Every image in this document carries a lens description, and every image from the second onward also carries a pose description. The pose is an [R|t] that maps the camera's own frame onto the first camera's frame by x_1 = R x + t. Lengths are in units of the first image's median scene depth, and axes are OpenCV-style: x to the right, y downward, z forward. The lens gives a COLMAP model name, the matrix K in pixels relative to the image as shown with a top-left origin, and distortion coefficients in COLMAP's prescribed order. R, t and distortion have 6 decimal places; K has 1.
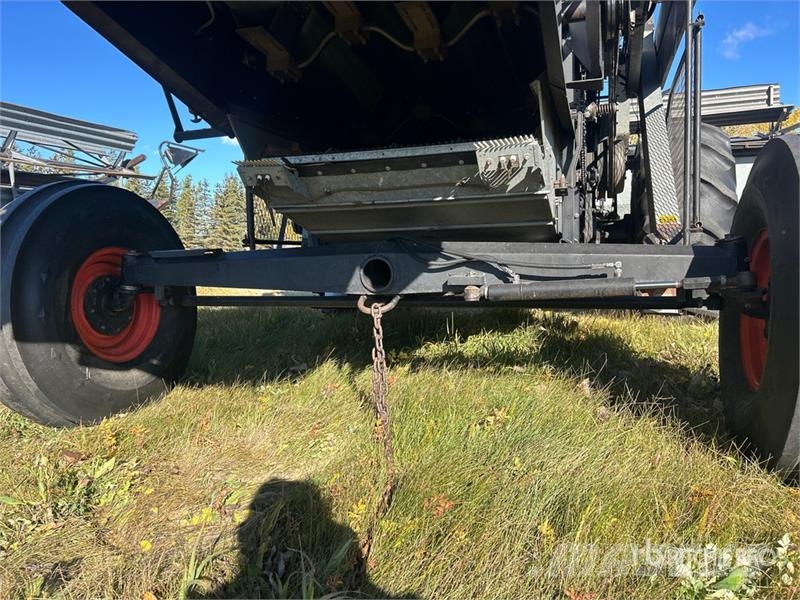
lens RADIAL K [[598.5, 0, 399.8], [0, 598.5, 300.4], [0, 0, 1]] dist [0.043074, -0.043529]
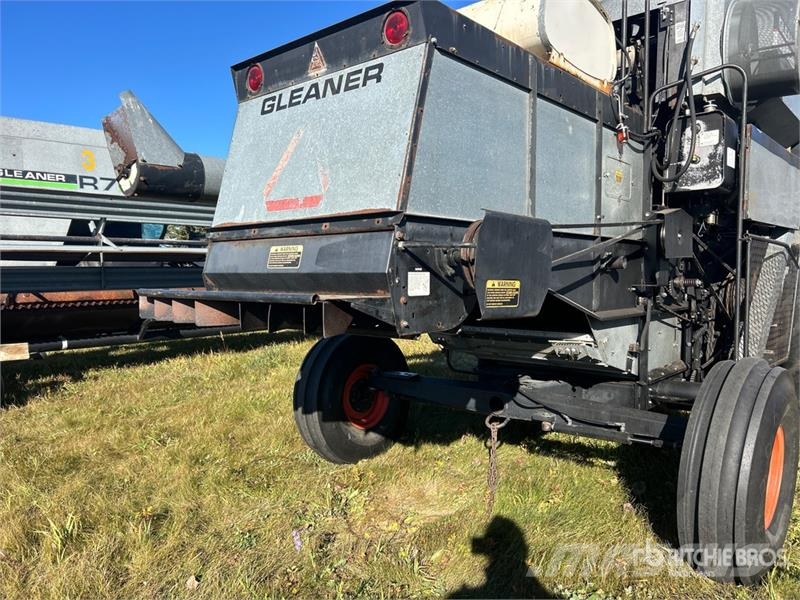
lens RADIAL K [[598.5, 0, 403.3], [0, 598.5, 302.7], [0, 0, 1]] dist [0.043074, -0.043529]
pose [[0.919787, 0.037119, -0.390657, 0.388088], [-0.046615, 0.998803, -0.014850, -0.306485], [0.389638, 0.031869, 0.920416, -0.735253]]
